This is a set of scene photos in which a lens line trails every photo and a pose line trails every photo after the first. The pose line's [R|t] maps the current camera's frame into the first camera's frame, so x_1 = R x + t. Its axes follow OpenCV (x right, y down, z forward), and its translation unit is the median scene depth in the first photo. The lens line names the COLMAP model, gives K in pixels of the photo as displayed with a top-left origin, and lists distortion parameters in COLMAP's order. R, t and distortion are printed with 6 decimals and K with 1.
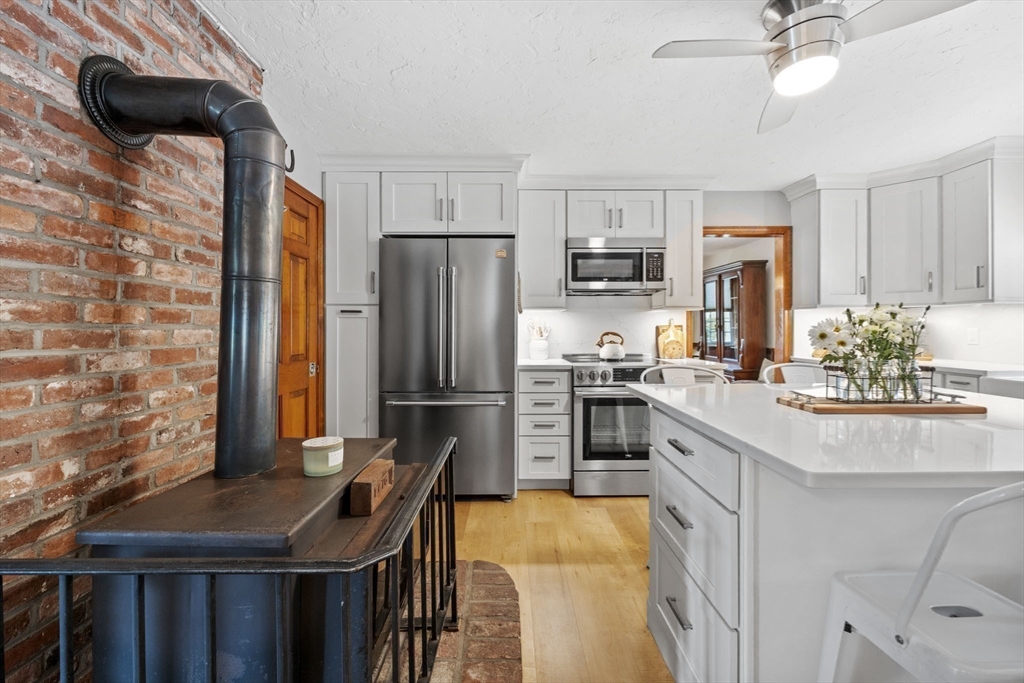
lens RADIAL K [[443.0, 0, 511.7], [0, 443.0, 332.4], [0, 0, 1]] dist [-0.000919, -0.000116]
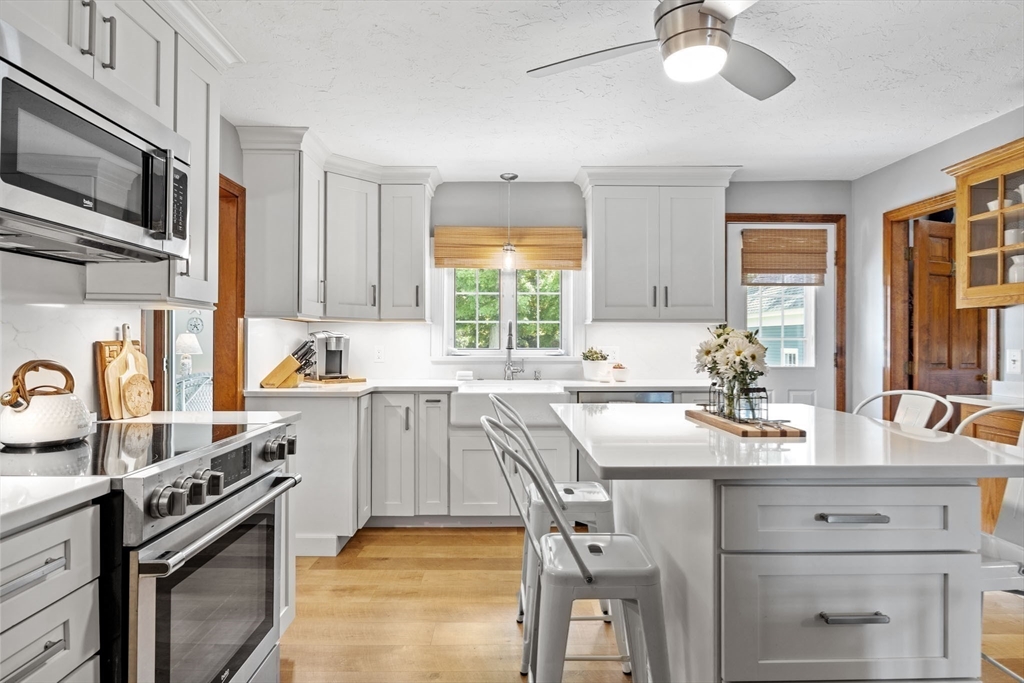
lens RADIAL K [[567.7, 0, 512.7], [0, 567.7, 343.5], [0, 0, 1]] dist [0.005568, 0.000262]
pose [[-0.022495, 0.000540, 0.999747, -0.227162], [0.002589, 0.999997, -0.000481, -0.012473], [-0.999744, 0.002577, -0.022497, 0.686672]]
